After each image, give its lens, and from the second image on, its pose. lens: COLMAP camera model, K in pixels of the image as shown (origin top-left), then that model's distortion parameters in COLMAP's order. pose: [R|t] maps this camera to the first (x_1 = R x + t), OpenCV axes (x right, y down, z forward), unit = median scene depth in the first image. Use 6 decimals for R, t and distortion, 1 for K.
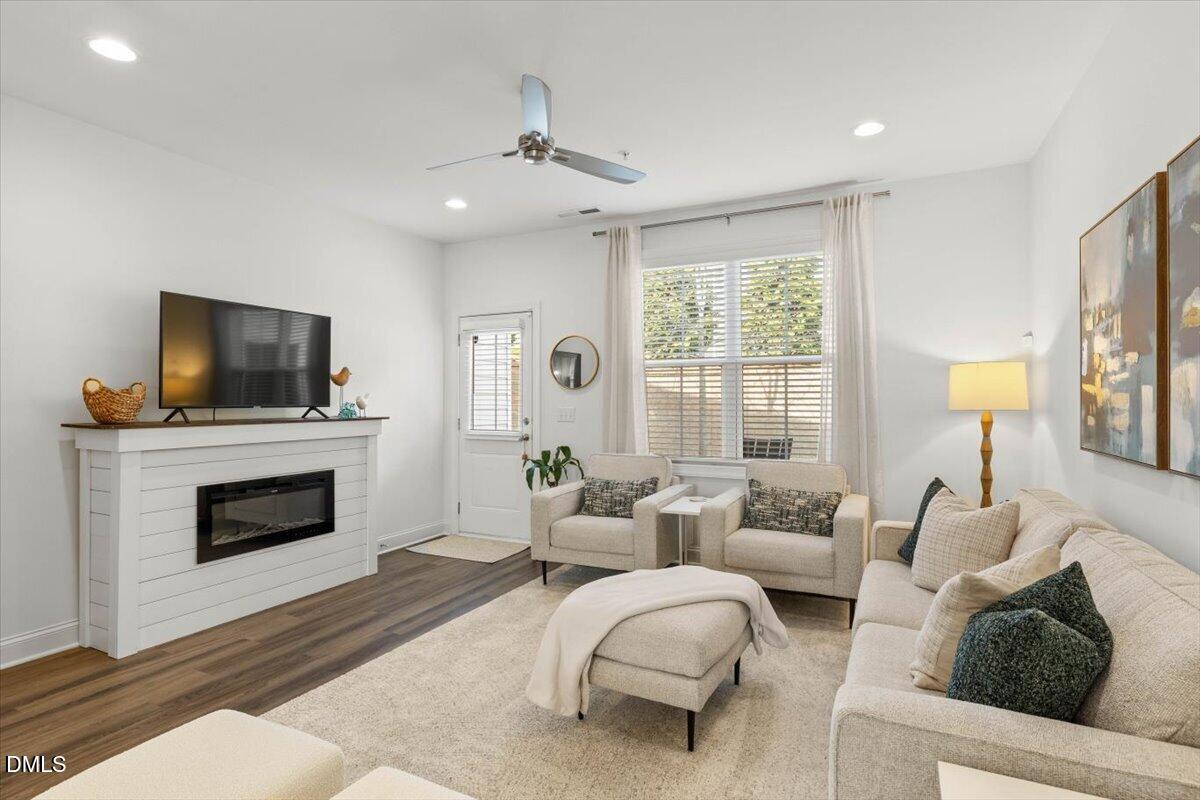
lens RADIAL K [[596.3, 0, 603.9], [0, 596.3, 394.2], [0, 0, 1]] dist [-0.003640, -0.000826]
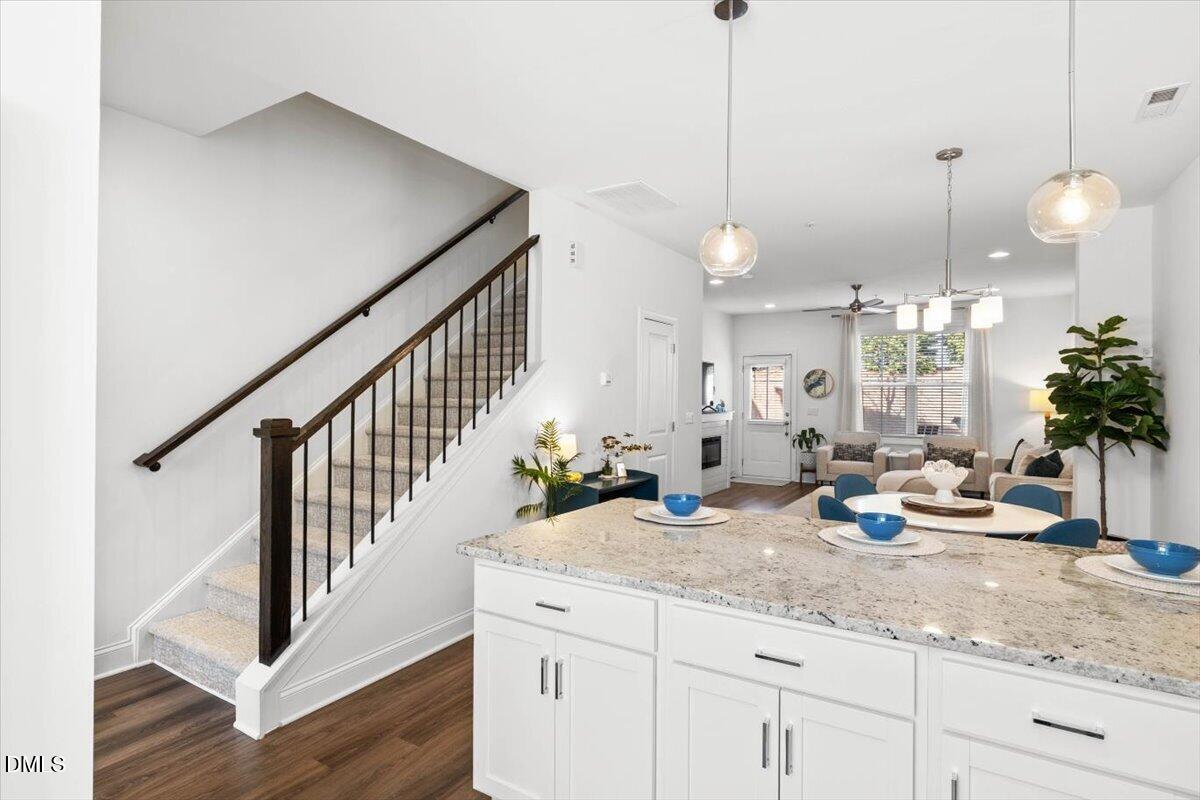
lens RADIAL K [[596.3, 0, 603.4], [0, 596.3, 393.1], [0, 0, 1]] dist [-0.003640, -0.000826]
pose [[0.993455, 0.008861, -0.113877, -0.693977], [-0.008456, 0.999956, 0.004036, -0.033922], [0.113908, -0.003046, 0.993487, -1.292311]]
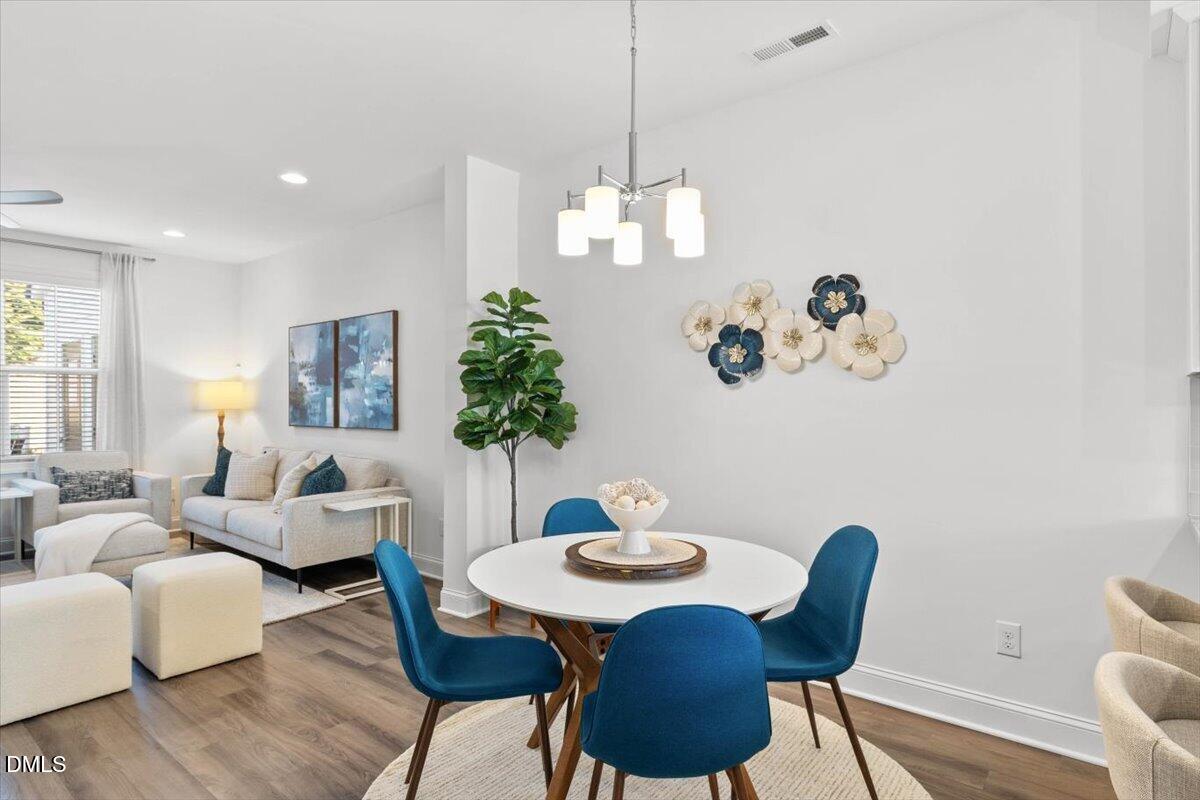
lens RADIAL K [[647.4, 0, 601.7], [0, 647.4, 400.5], [0, 0, 1]] dist [0.006746, 0.002155]
pose [[0.244008, 0.003932, 0.969765, -0.836043], [-0.006533, 0.999976, -0.002410, -0.000936], [-0.969751, -0.005747, 0.244028, -0.467026]]
